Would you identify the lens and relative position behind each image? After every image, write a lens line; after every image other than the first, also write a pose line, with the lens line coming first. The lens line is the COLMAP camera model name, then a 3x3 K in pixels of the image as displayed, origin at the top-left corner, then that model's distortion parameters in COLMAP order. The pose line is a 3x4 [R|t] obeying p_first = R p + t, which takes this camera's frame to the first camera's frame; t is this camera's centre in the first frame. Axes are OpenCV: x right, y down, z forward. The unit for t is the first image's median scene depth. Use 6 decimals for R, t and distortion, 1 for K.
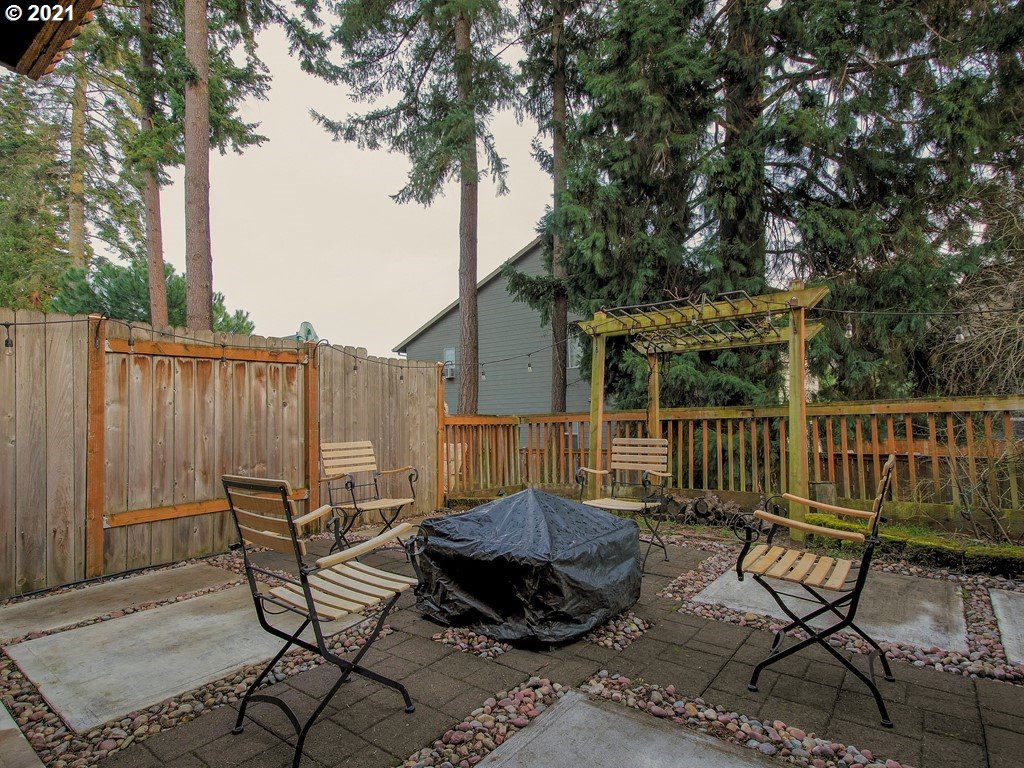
lens RADIAL K [[523.2, 0, 506.4], [0, 523.2, 407.3], [0, 0, 1]] dist [0.019007, 0.000285]
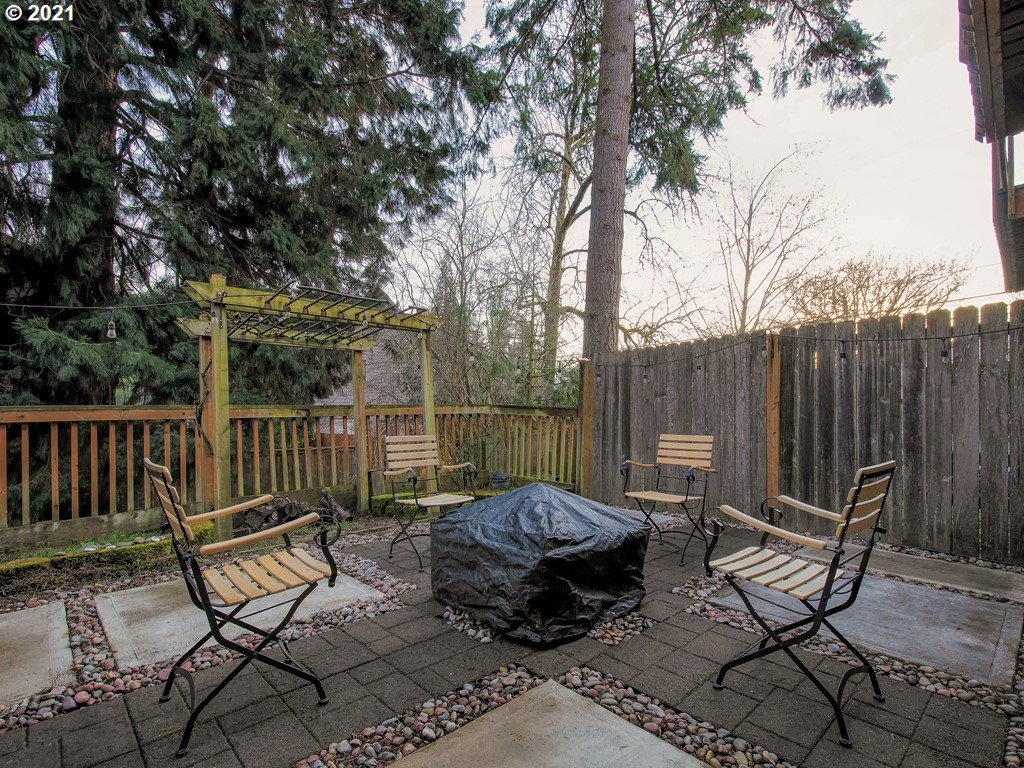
lens RADIAL K [[523.2, 0, 506.4], [0, 523.2, 407.3], [0, 0, 1]] dist [0.019007, 0.000285]
pose [[0.164374, 0.024816, 0.986086, -0.444744], [-0.019153, 0.999575, -0.021962, 0.015548], [-0.986212, -0.015276, 0.164780, 0.416143]]
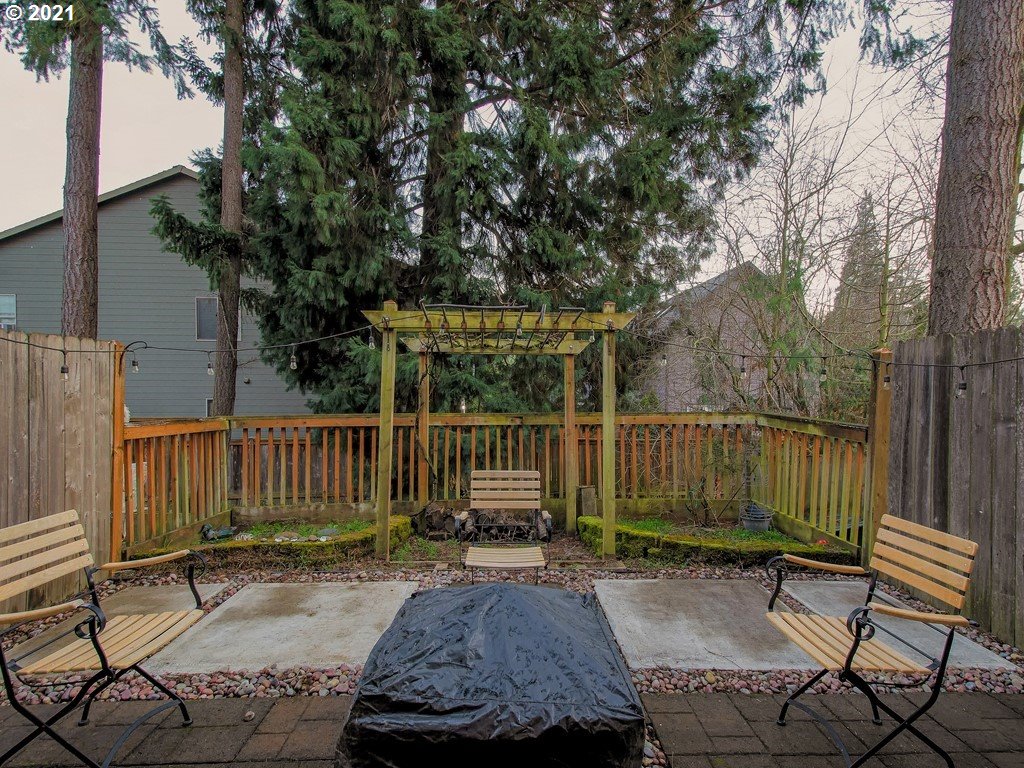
lens RADIAL K [[530.5, 0, 509.7], [0, 530.5, 395.1], [0, 0, 1]] dist [0.017859, 0.001314]
pose [[0.773855, 0.011896, 0.633251, -0.179592], [-0.027611, 0.999507, 0.014965, -0.047442], [-0.632761, -0.029066, 0.773802, 0.212939]]
